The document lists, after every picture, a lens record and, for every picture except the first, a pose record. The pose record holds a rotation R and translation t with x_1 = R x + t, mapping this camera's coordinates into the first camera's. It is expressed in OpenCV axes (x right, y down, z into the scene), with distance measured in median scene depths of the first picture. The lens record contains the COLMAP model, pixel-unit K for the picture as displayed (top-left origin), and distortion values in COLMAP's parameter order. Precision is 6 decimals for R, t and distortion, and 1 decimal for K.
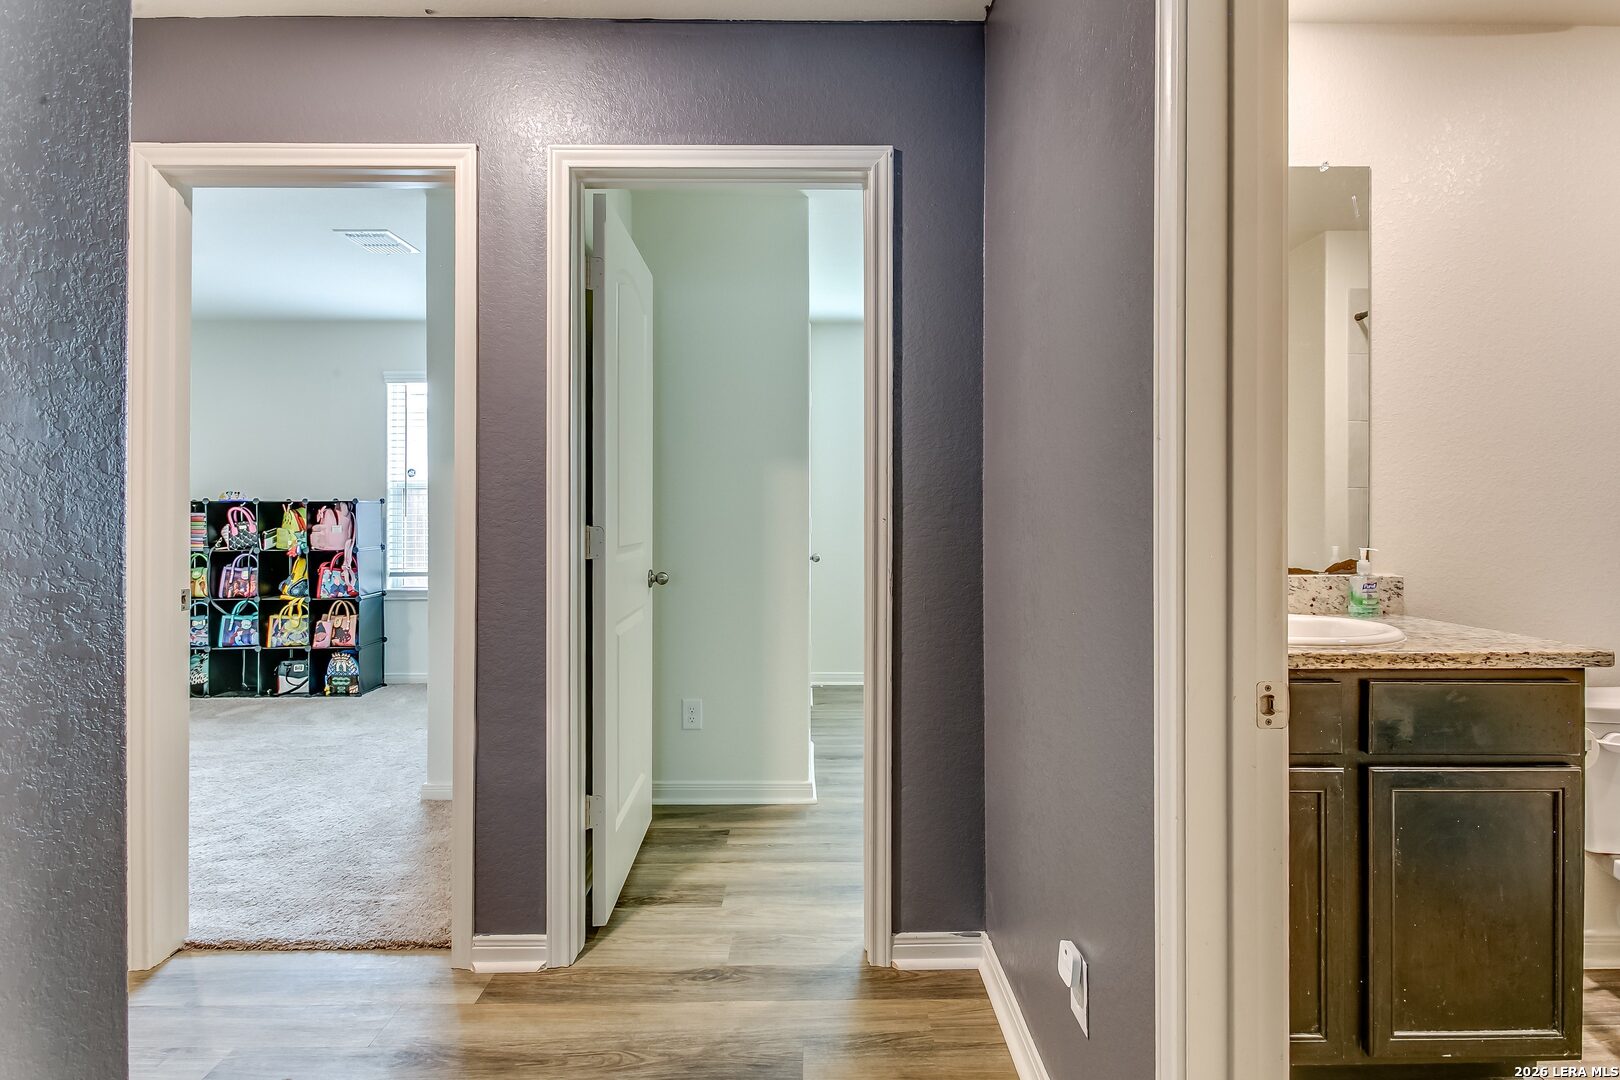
lens RADIAL K [[793.2, 0, 809.5], [0, 793.2, 513.5], [0, 0, 1]] dist [0.017919, -0.008603]
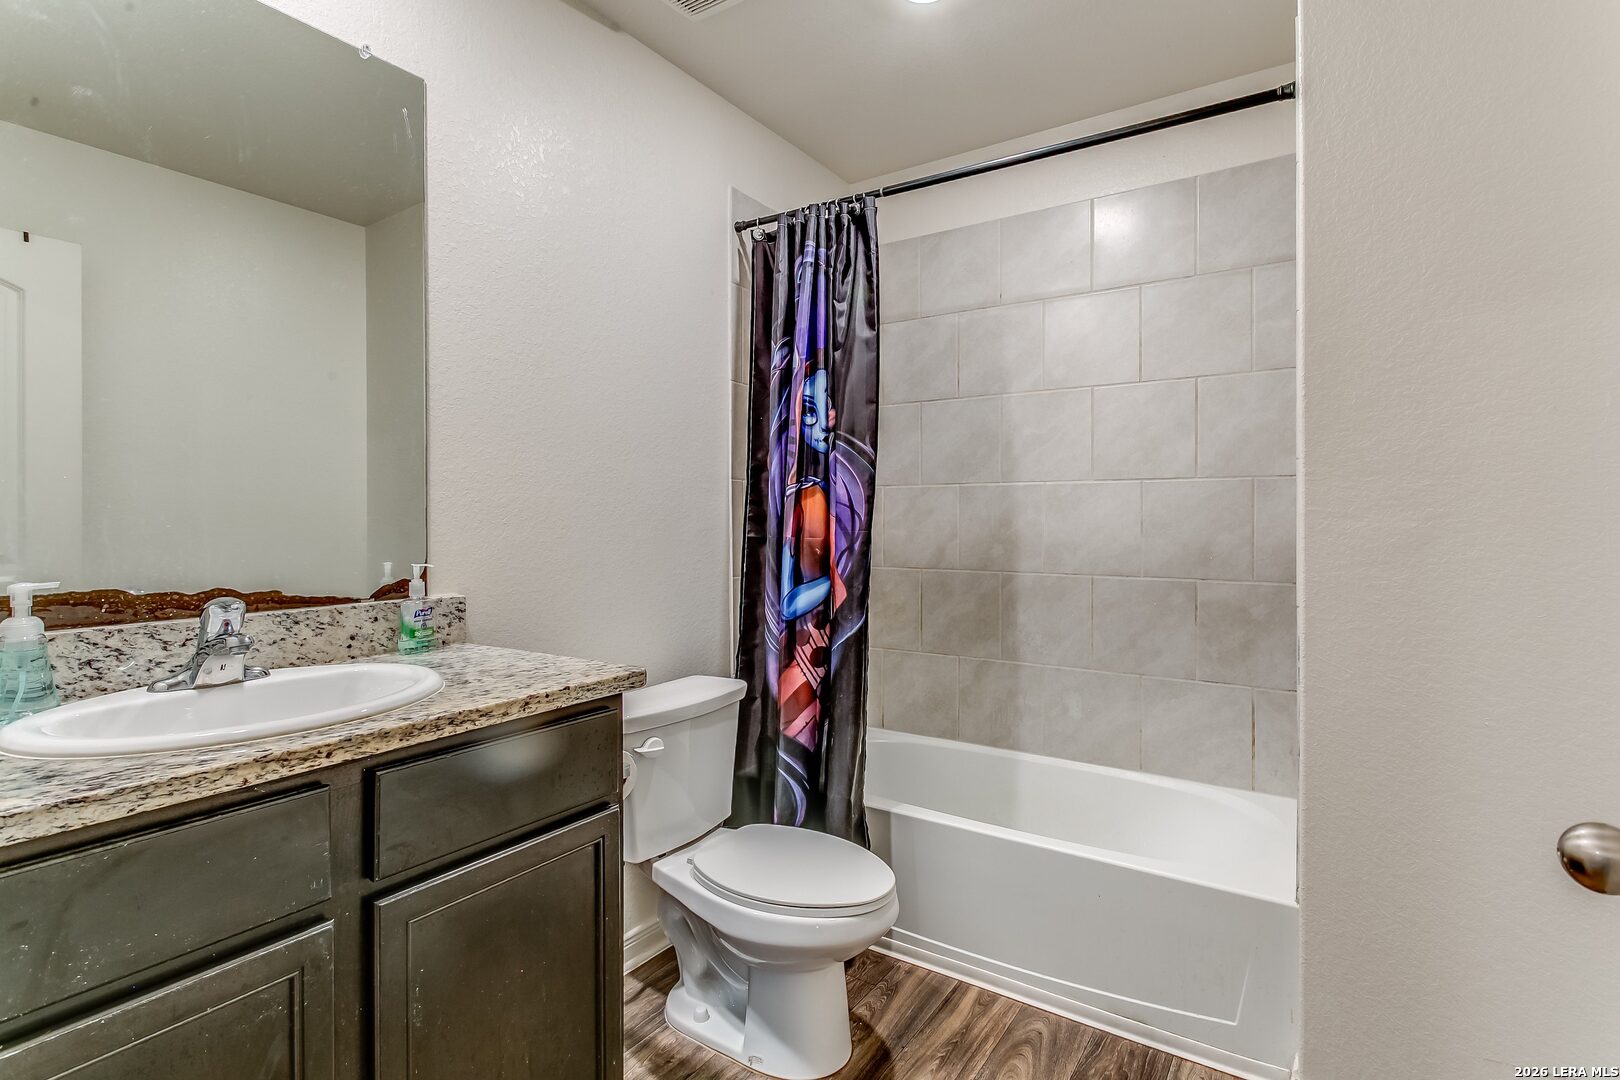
lens RADIAL K [[793.2, 0, 809.5], [0, 793.2, 513.5], [0, 0, 1]] dist [0.017919, -0.008603]
pose [[0.568240, 0.000686, 0.822863, 0.358933], [0.007243, 0.999957, -0.005835, 0.002606], [-0.822831, 0.009275, 0.568210, 0.324645]]
